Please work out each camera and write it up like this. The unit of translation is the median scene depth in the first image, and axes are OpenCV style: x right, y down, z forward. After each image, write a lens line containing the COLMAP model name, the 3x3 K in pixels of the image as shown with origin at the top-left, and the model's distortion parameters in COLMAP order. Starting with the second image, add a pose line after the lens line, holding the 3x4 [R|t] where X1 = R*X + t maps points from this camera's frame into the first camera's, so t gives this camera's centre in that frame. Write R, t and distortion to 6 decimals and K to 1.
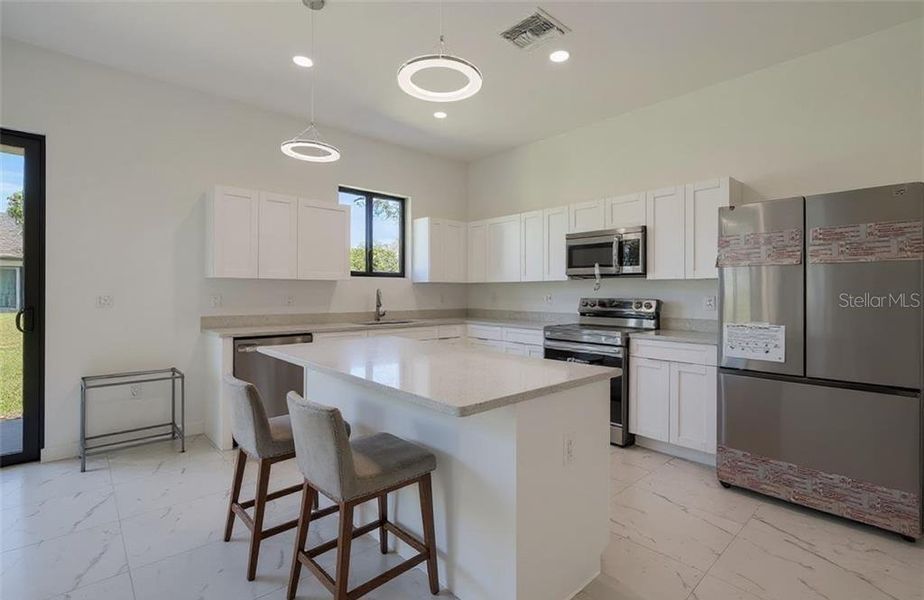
lens RADIAL K [[414.8, 0, 461.3], [0, 414.8, 297.3], [0, 0, 1]] dist [0.019875, 0.000482]
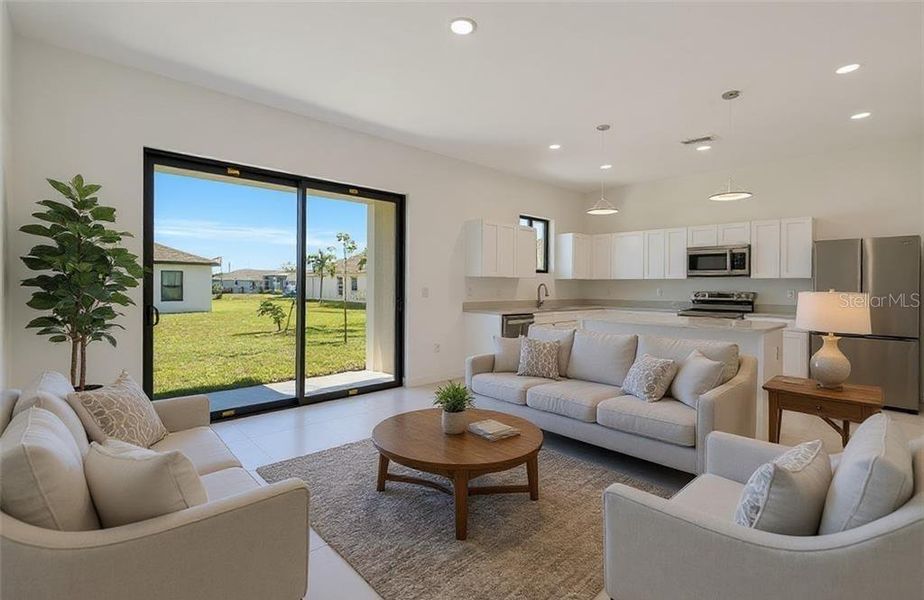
lens RADIAL K [[414.8, 0, 451.2], [0, 414.8, 284.5], [0, 0, 1]] dist [0.019875, 0.000482]
pose [[0.999918, 0.007097, -0.010628, -0.570447], [-0.007337, 0.999714, -0.022744, 0.019997], [0.010464, 0.022820, 0.999685, -0.492836]]
